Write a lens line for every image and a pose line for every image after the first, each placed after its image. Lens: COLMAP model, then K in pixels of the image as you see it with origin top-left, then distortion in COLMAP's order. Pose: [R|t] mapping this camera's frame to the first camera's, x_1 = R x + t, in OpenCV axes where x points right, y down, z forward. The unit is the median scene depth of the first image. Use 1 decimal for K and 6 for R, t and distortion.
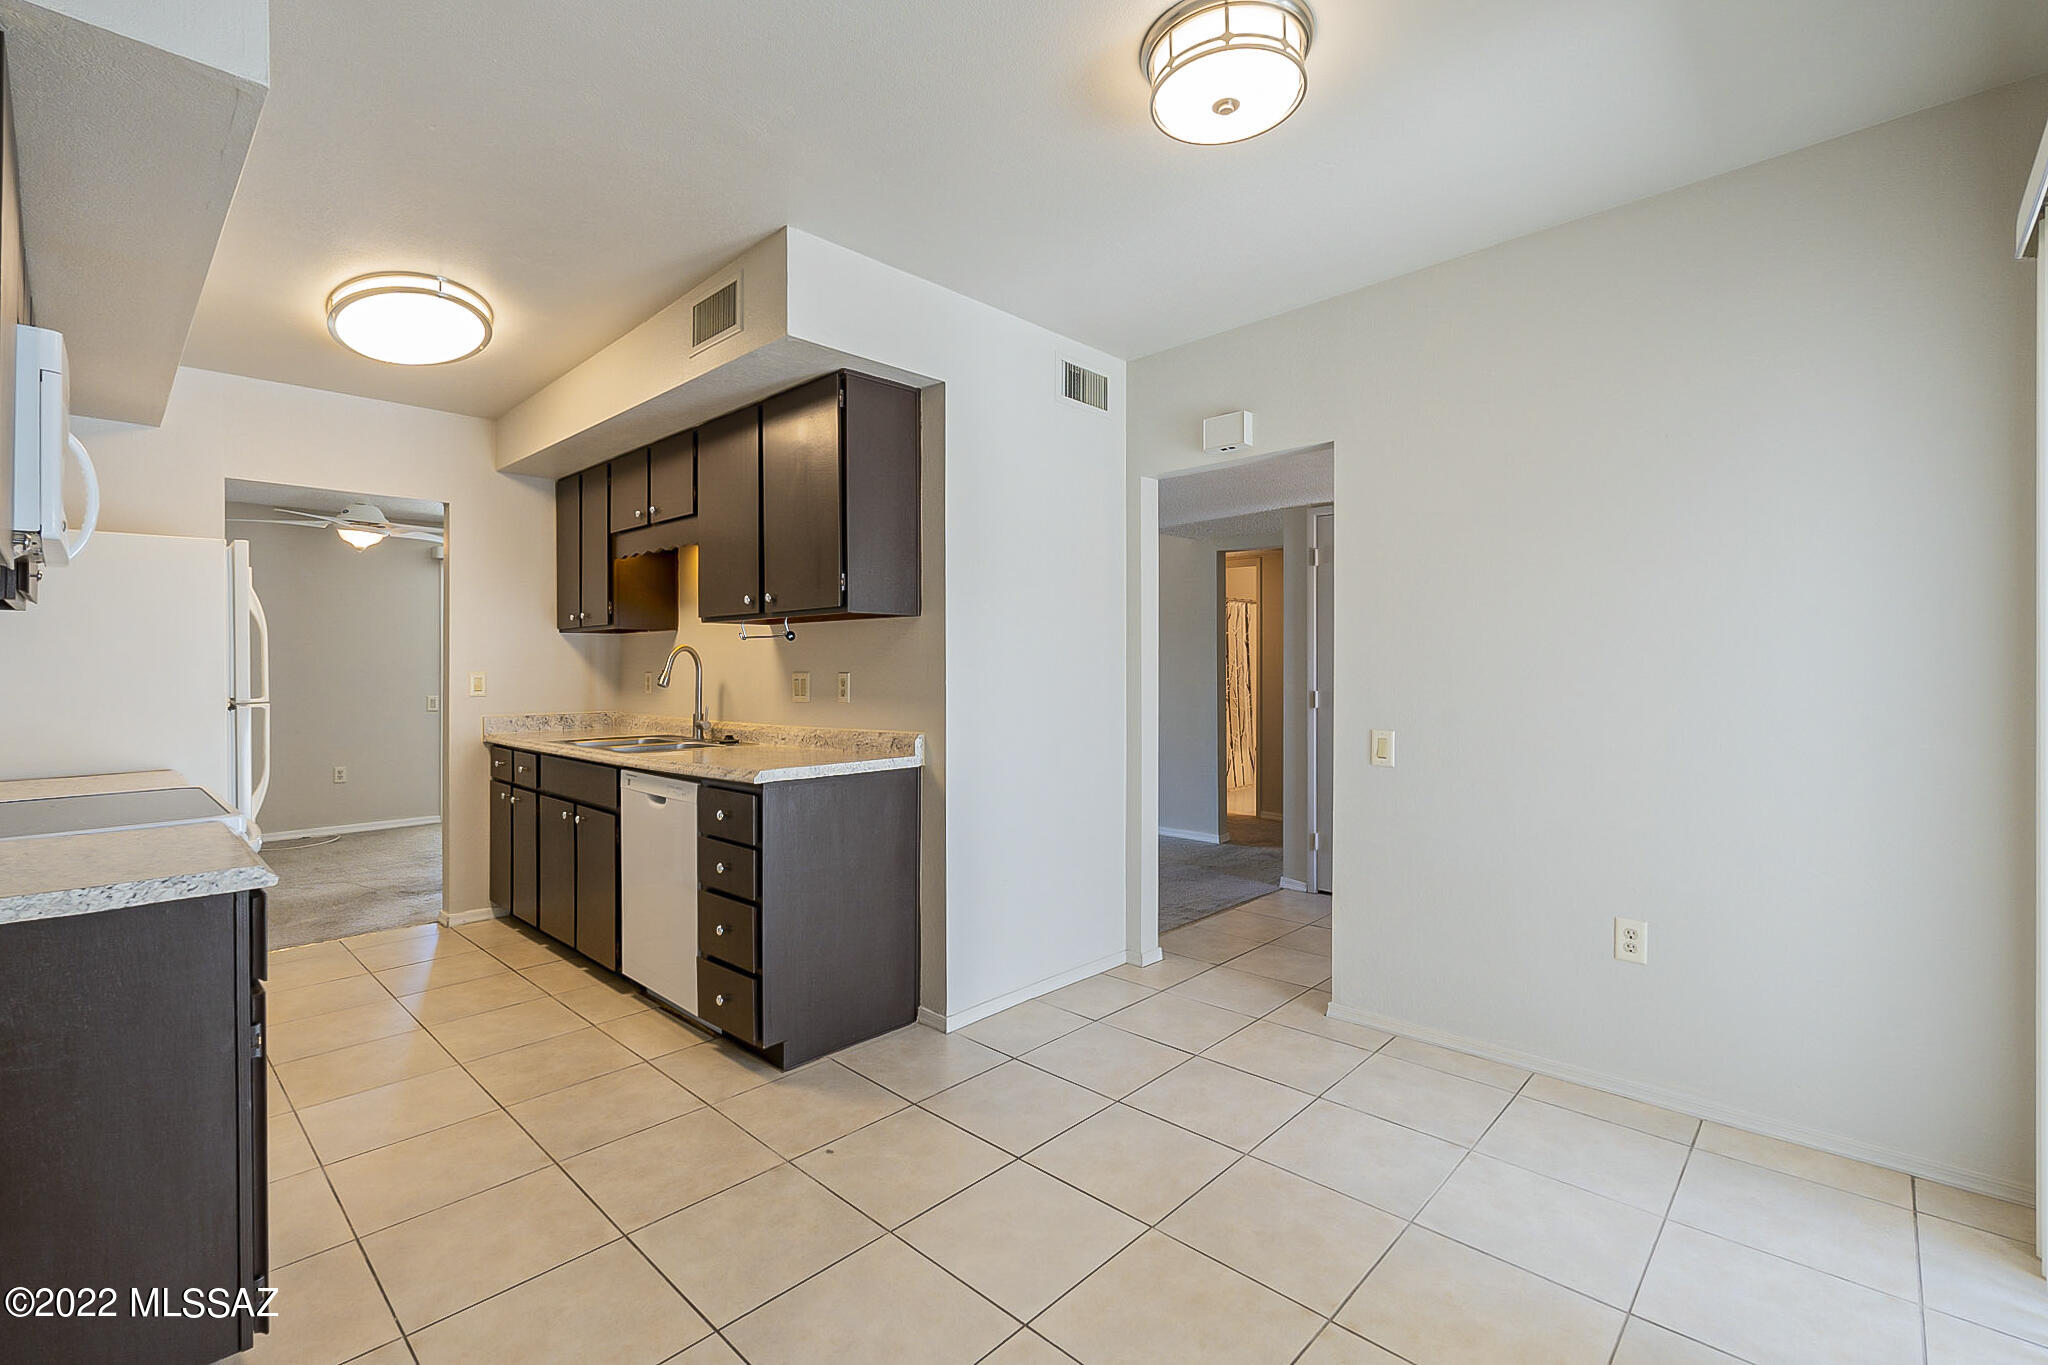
lens RADIAL K [[893.9, 0, 1025.0], [0, 893.9, 650.8], [0, 0, 1]] dist [-0.003517, -0.000109]
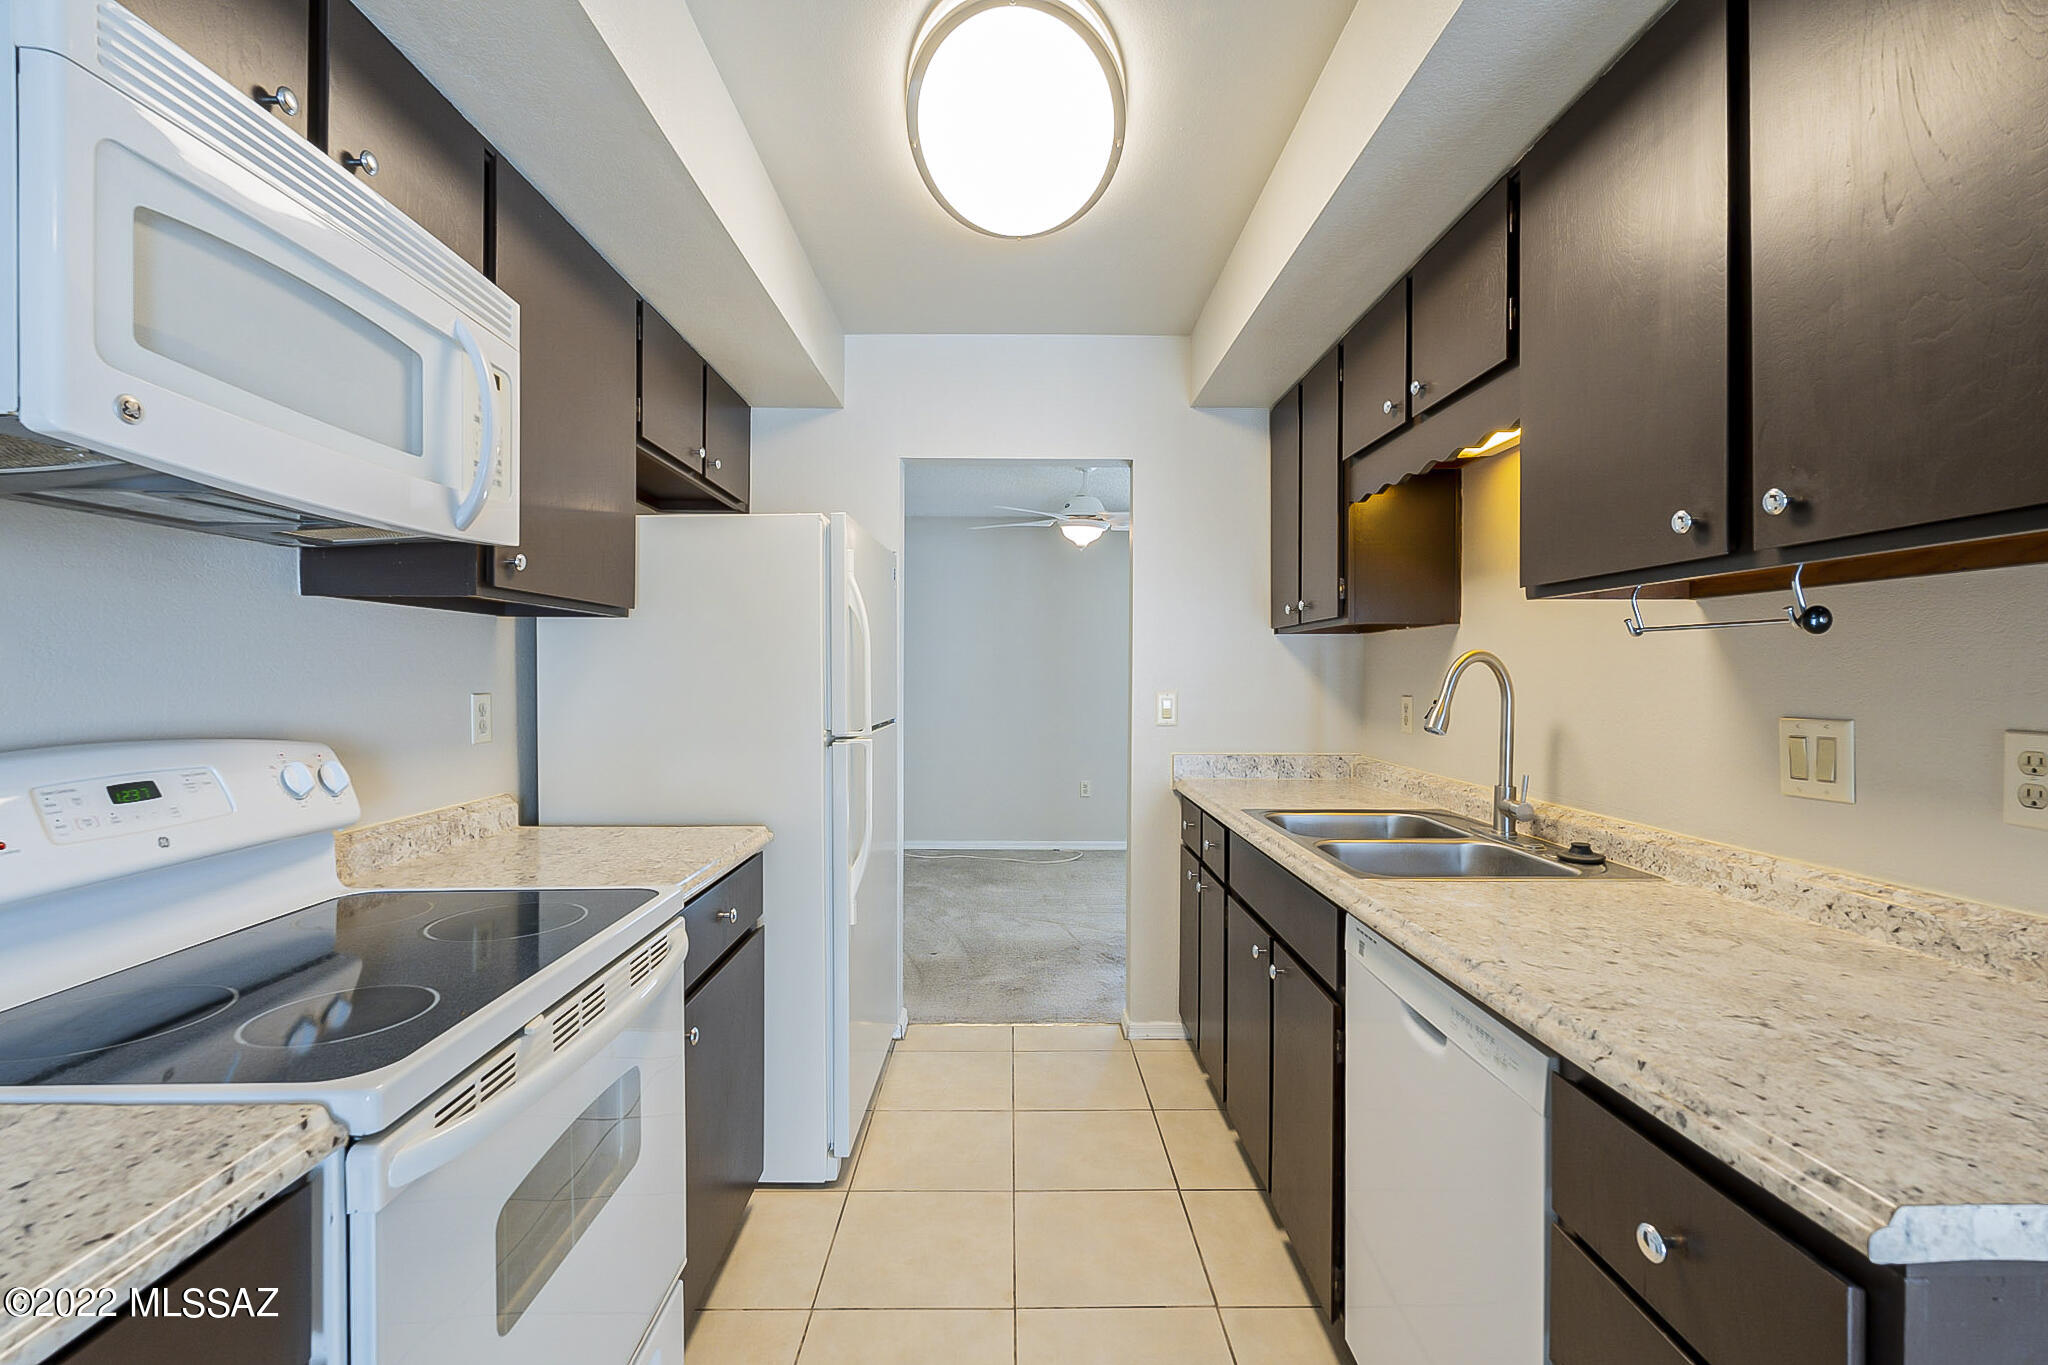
lens RADIAL K [[893.9, 0, 1008.9], [0, 893.9, 685.4], [0, 0, 1]] dist [-0.003517, -0.000109]
pose [[0.682280, 0.016499, -0.730905, -0.187633], [0.007001, 0.999552, 0.029098, -0.003027], [0.731057, -0.024970, 0.681859, 0.448651]]
